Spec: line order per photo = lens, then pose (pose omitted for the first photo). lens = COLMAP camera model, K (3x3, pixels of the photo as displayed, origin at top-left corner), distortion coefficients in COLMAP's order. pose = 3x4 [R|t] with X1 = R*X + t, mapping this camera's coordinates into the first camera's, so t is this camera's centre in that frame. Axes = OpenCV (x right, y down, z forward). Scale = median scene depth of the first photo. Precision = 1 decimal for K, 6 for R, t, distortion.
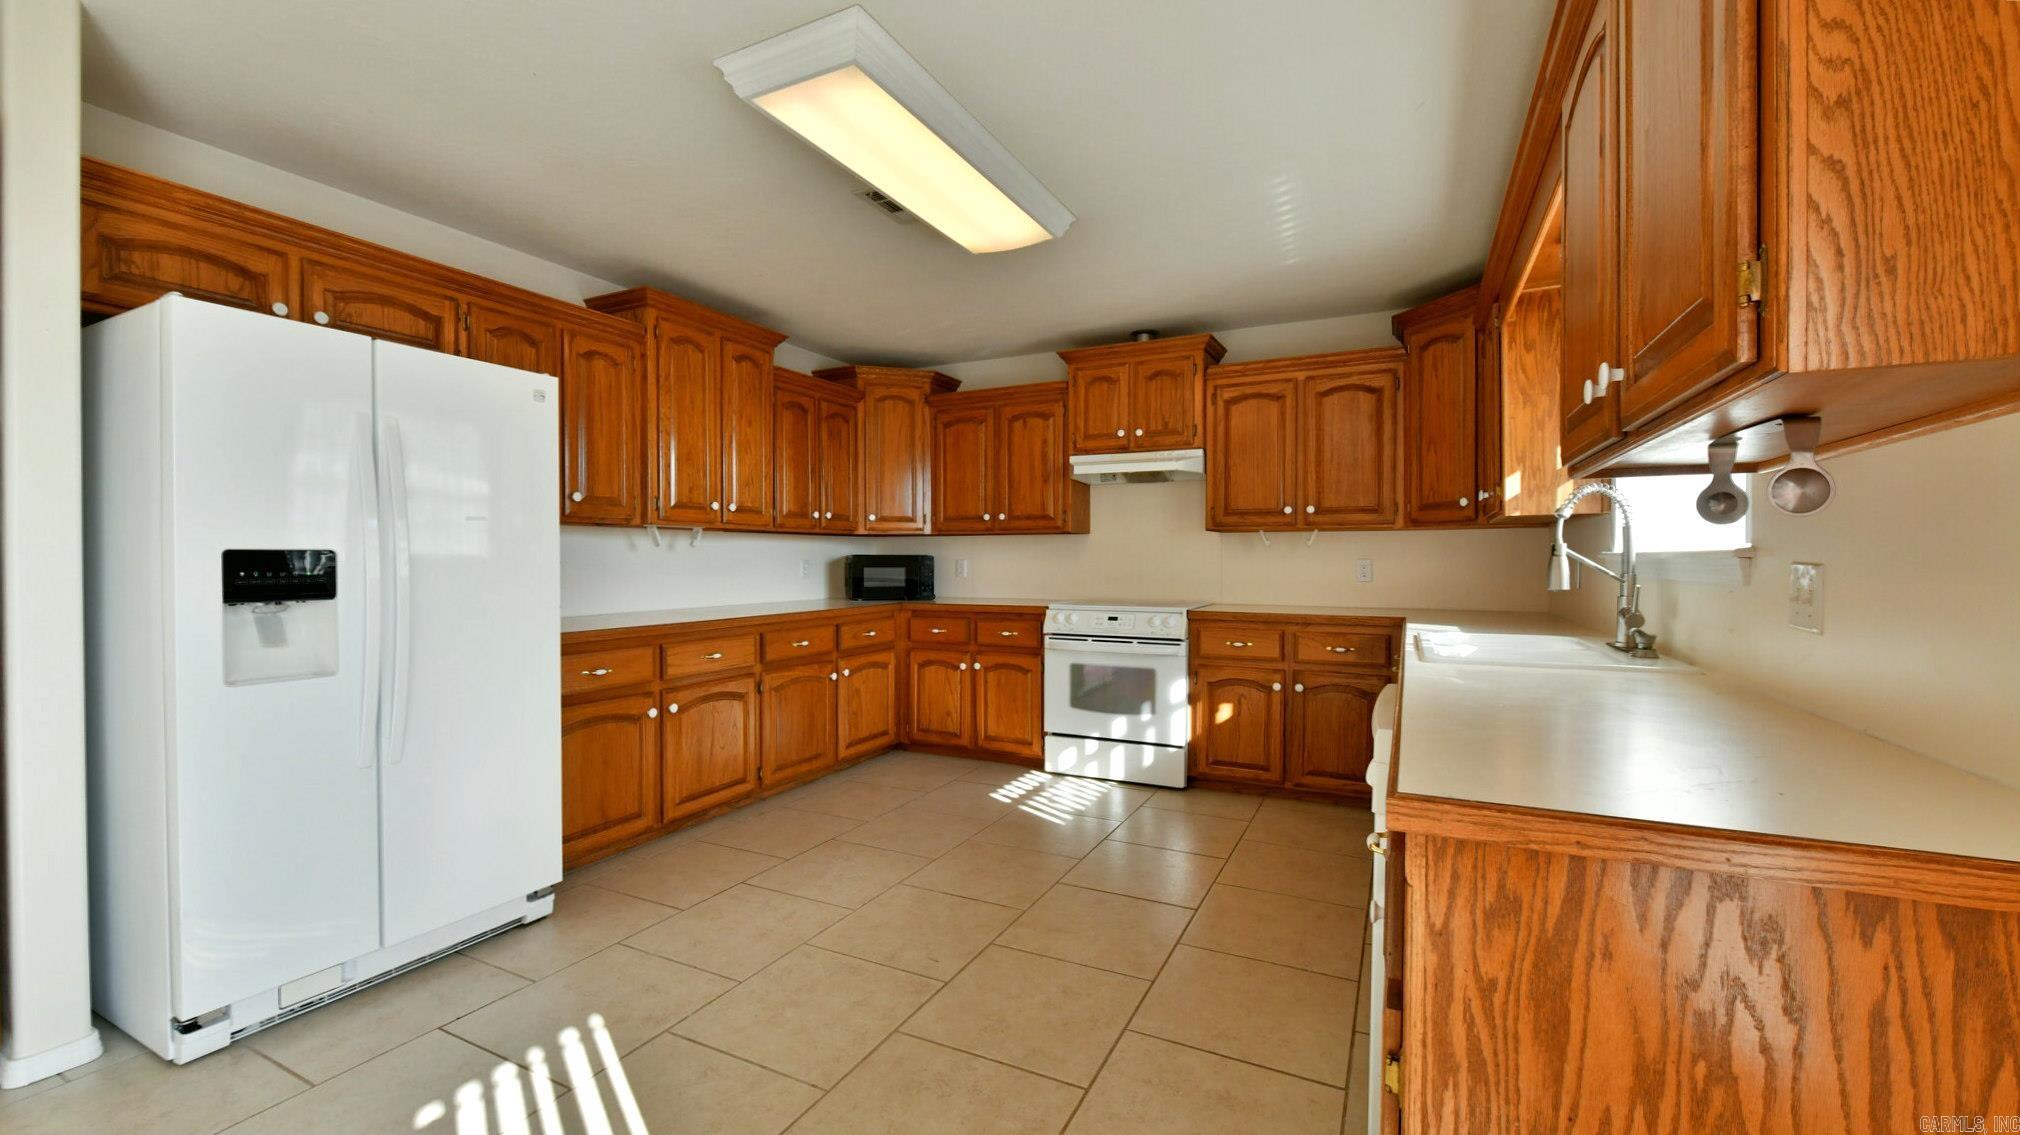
lens RADIAL K [[802.7, 0, 1005.7], [0, 802.7, 574.0], [0, 0, 1]] dist [-0.006924, -0.000266]
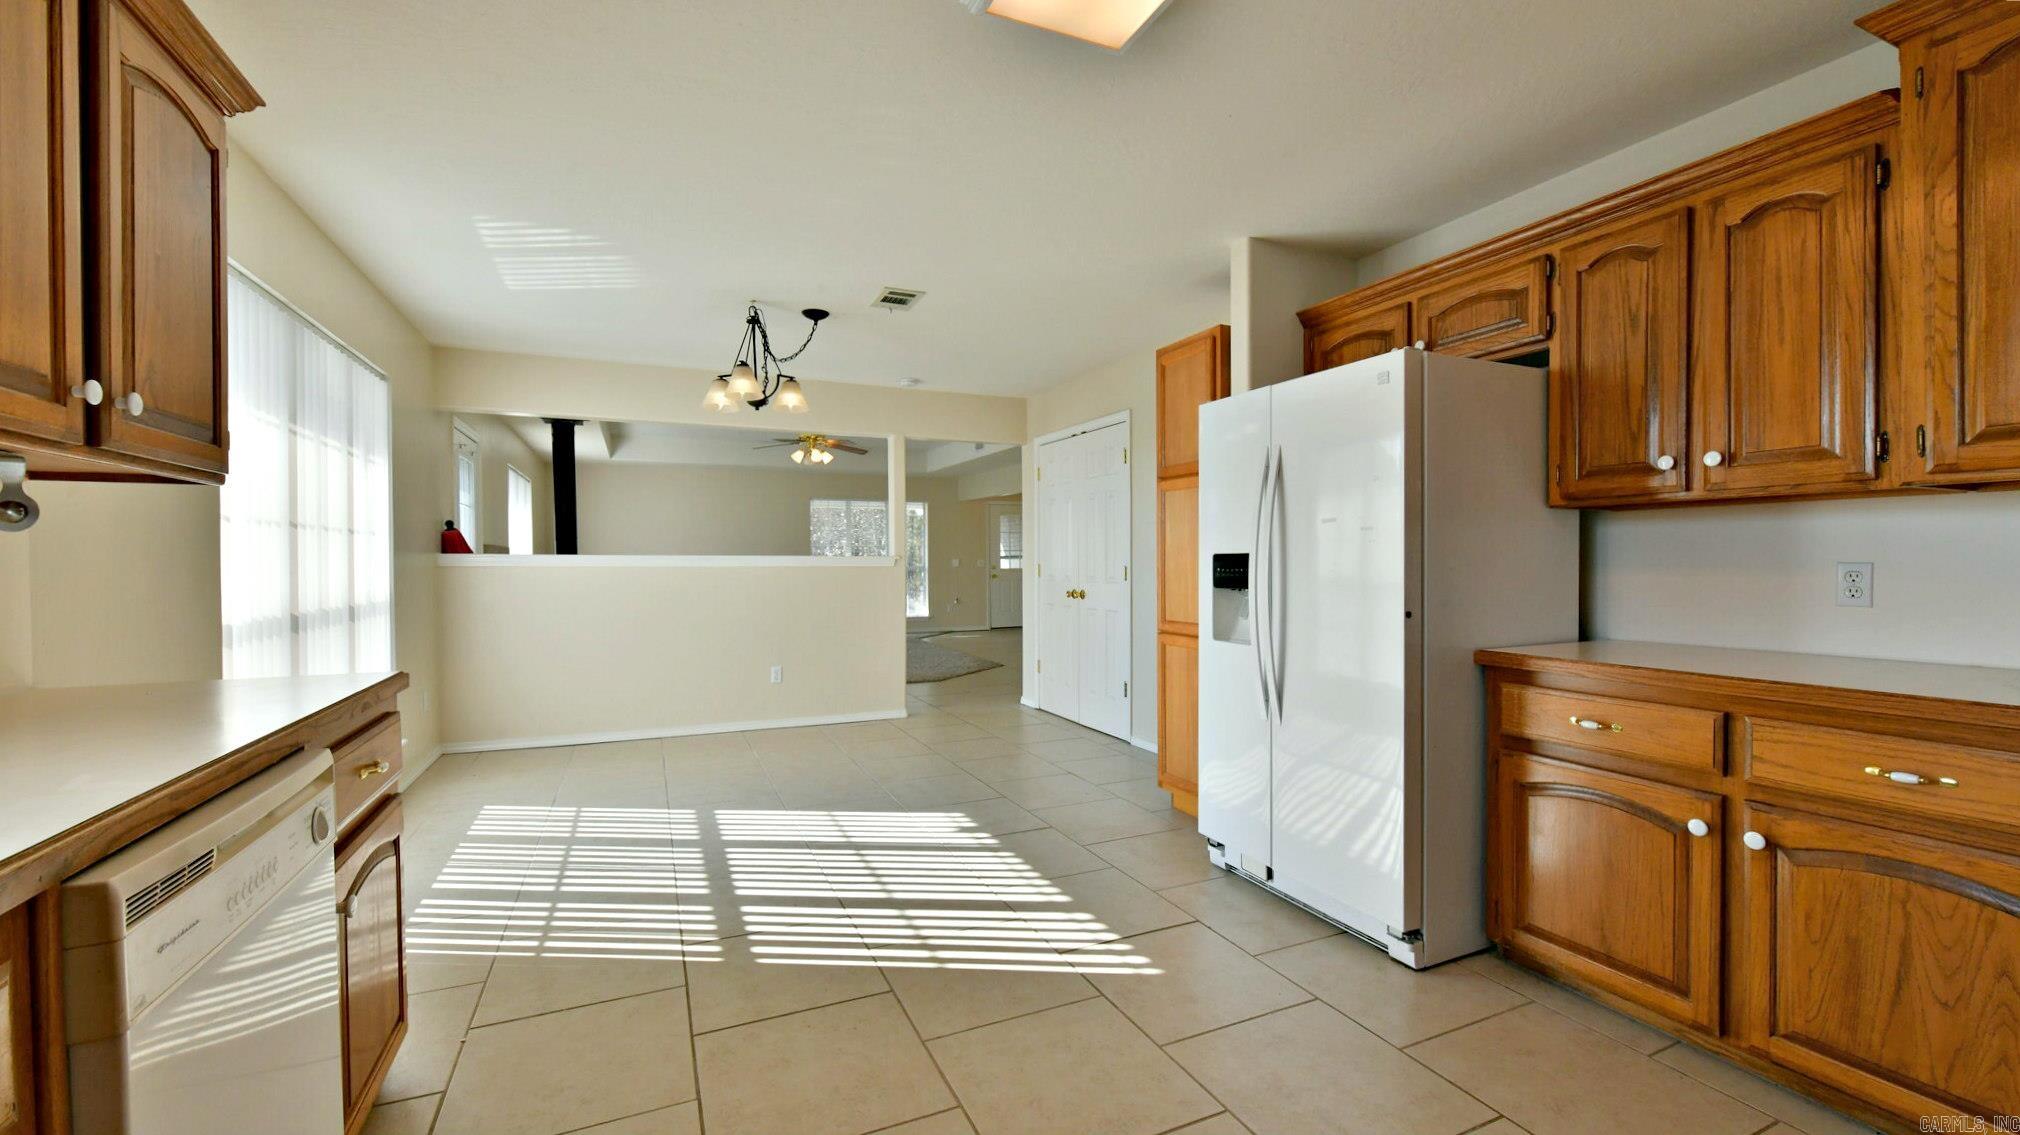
lens RADIAL K [[816.1, 0, 1015.8], [0, 816.1, 565.2], [0, 0, 1]] dist [-0.016988, -0.000125]
pose [[-0.621578, 0.007356, -0.783318, 0.249353], [-0.009831, 0.999804, 0.017191, -0.014366], [0.783290, 0.018386, -0.621384, 0.779059]]
